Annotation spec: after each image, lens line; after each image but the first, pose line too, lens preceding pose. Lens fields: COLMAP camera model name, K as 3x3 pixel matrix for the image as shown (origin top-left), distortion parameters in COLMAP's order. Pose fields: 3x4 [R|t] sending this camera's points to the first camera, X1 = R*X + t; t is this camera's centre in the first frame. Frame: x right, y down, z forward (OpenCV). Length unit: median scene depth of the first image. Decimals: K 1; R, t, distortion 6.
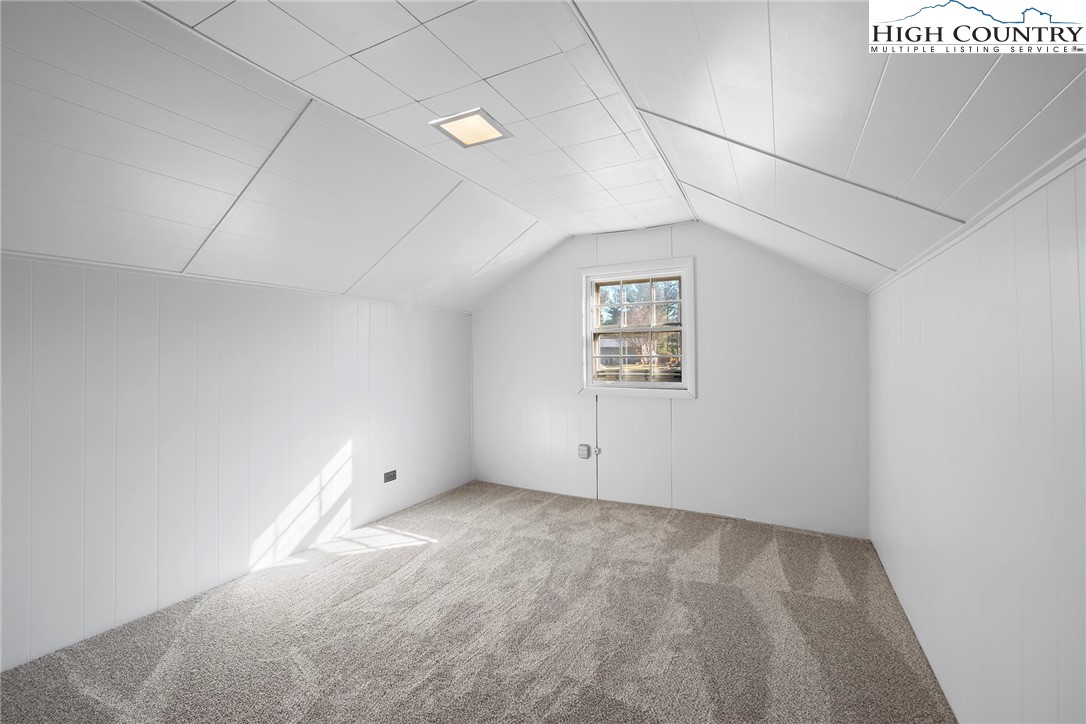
lens RADIAL K [[456.3, 0, 542.0], [0, 456.3, 365.5], [0, 0, 1]] dist [-0.000458, -0.004825]
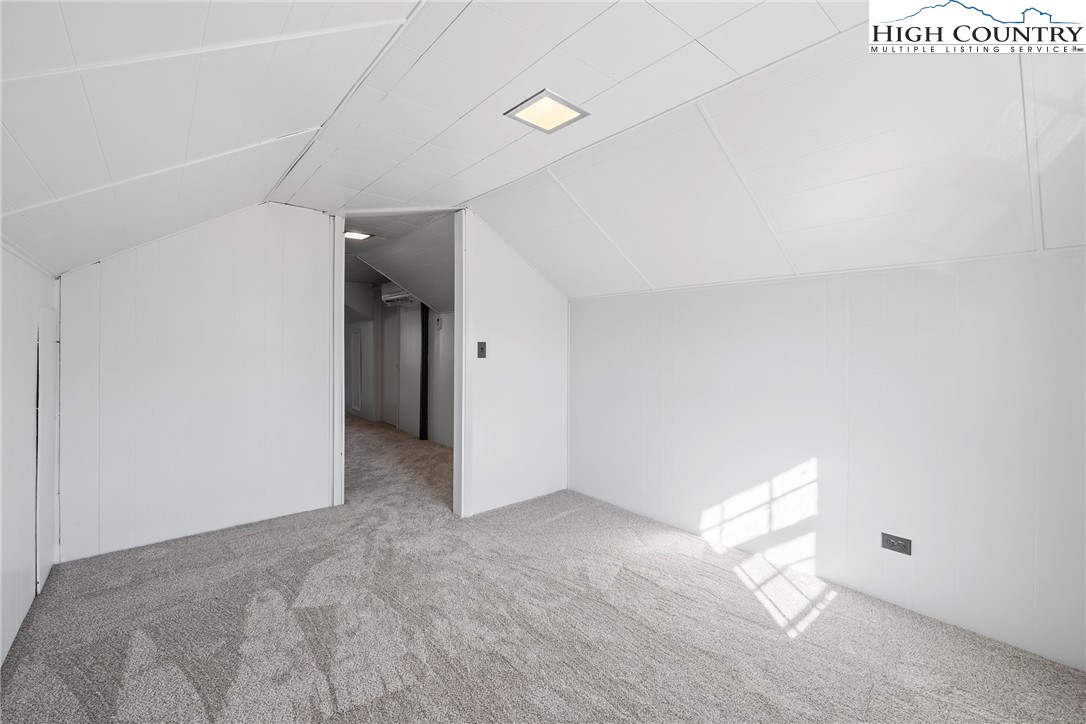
lens RADIAL K [[456.9, 0, 540.5], [0, 456.9, 353.1], [0, 0, 1]] dist [-0.001192, -0.000186]
pose [[-0.368800, 0.016667, -0.929359, 0.494867], [-0.031815, 0.999027, 0.030542, -0.025367], [0.928964, 0.040831, -0.367911, 0.888969]]
